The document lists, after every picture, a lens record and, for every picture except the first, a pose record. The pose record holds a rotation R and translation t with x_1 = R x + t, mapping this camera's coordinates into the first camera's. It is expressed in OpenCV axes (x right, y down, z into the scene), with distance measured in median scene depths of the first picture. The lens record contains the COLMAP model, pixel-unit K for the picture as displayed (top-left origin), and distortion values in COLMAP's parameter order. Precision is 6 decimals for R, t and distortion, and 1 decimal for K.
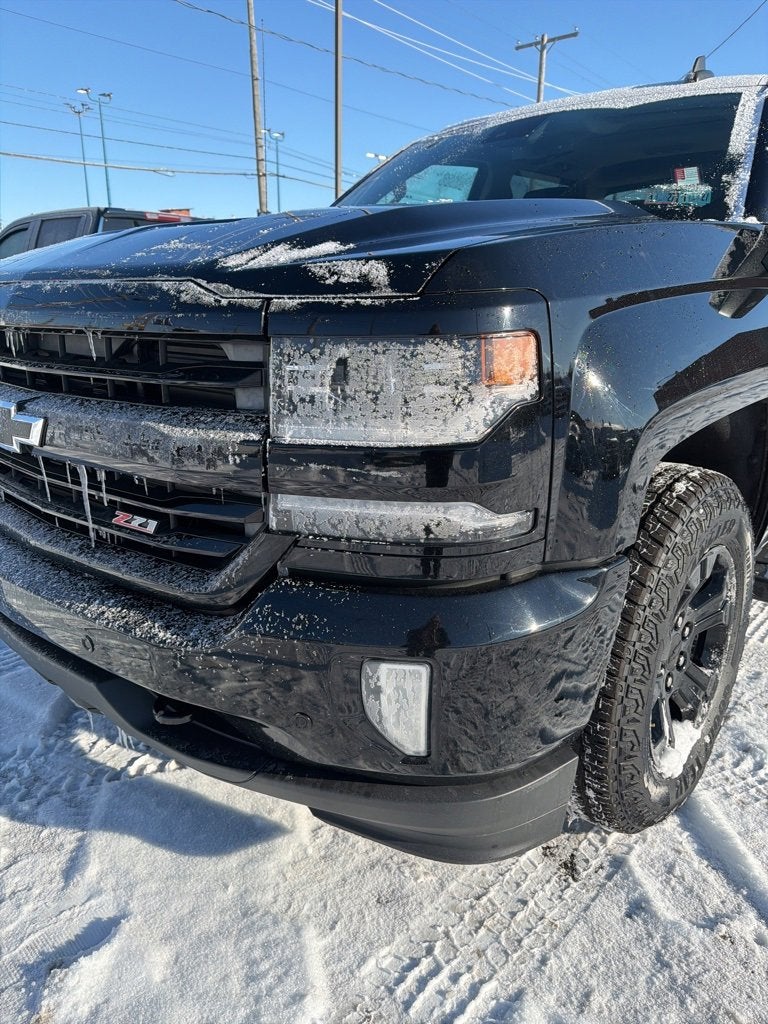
lens RADIAL K [[716.4, 0, 384.0], [0, 716.4, 512.0], [0, 0, 1]] dist [0.039355, -0.059217]
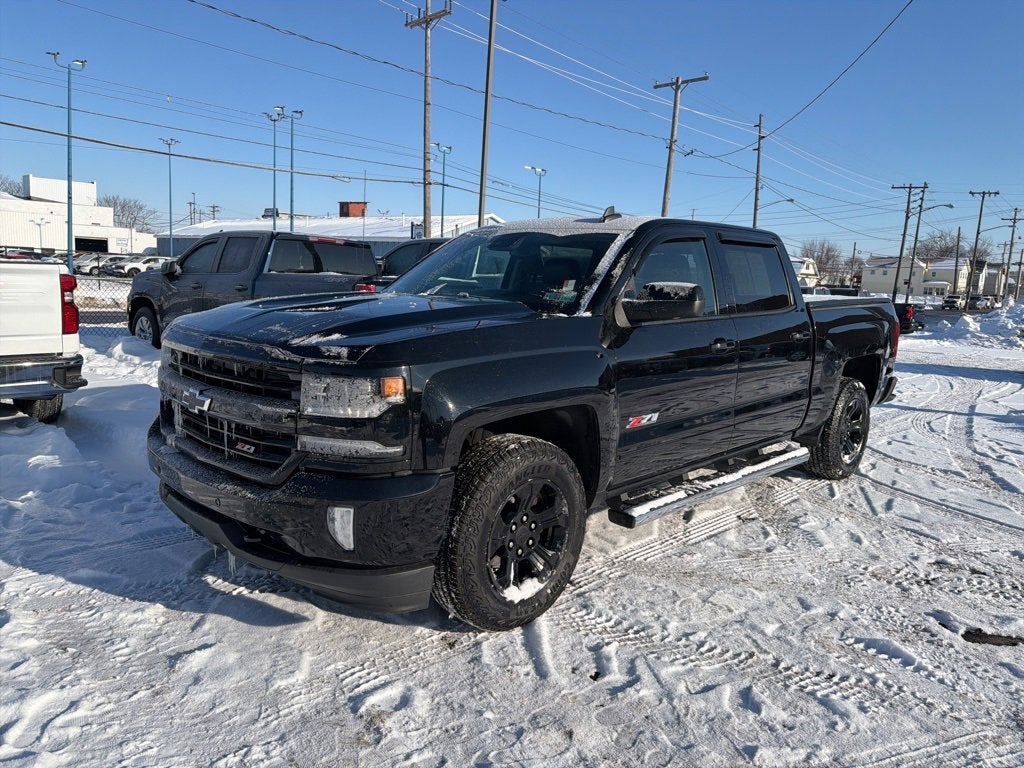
lens RADIAL K [[725.6, 0, 515.1], [0, 725.6, 377.0], [0, 0, 1]] dist [0.136072, -0.262223]
pose [[0.997574, 0.050695, -0.047711, 0.565164], [-0.057670, 0.985674, -0.158497, 0.109424], [0.038992, 0.160864, 0.986206, -1.208111]]
